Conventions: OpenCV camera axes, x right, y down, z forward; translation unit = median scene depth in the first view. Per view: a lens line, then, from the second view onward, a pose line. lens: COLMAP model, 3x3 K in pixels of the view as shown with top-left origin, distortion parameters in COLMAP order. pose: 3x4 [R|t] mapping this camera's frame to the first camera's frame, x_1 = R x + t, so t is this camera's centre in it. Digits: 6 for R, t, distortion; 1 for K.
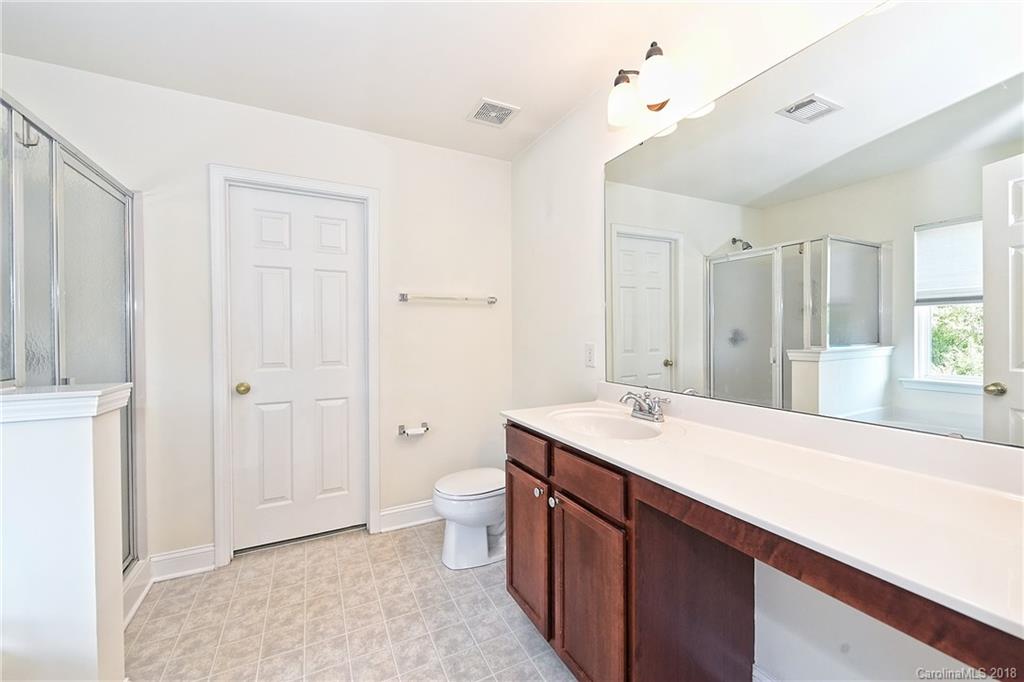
lens RADIAL K [[409.6, 0, 511.0], [0, 409.6, 338.8], [0, 0, 1]] dist [-0.004185, -0.000984]
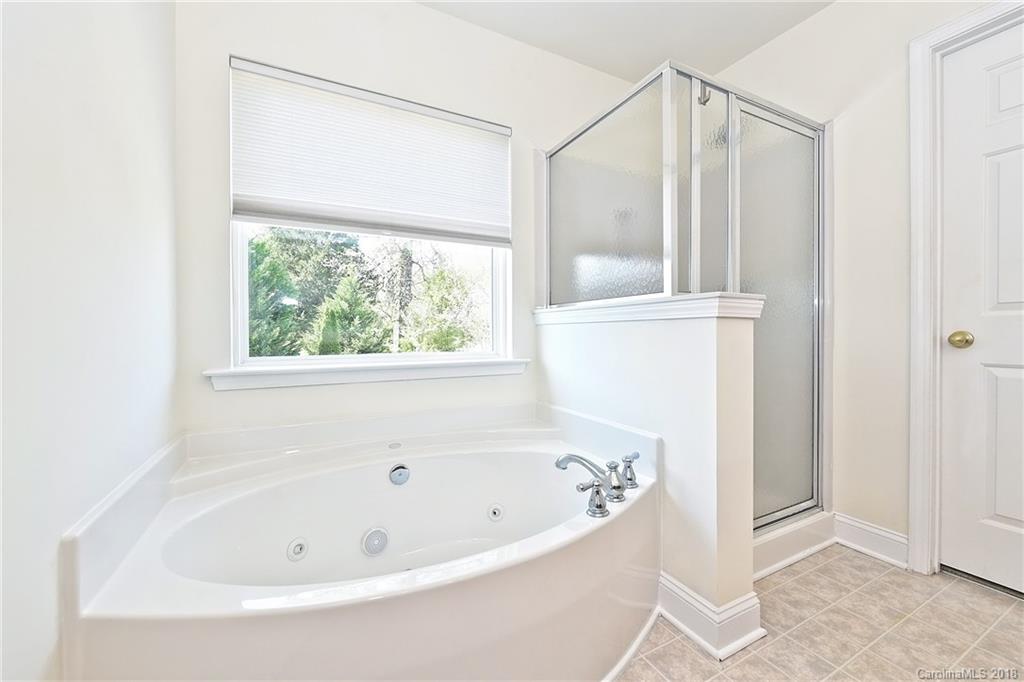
lens RADIAL K [[404.4, 0, 515.1], [0, 404.4, 336.6], [0, 0, 1]] dist [-0.007970, 0.000046]
pose [[0.021489, 0.020050, -0.999568, 0.012734], [-0.014900, 0.999694, 0.019733, 0.129624], [0.999658, 0.014469, 0.021781, 0.254315]]
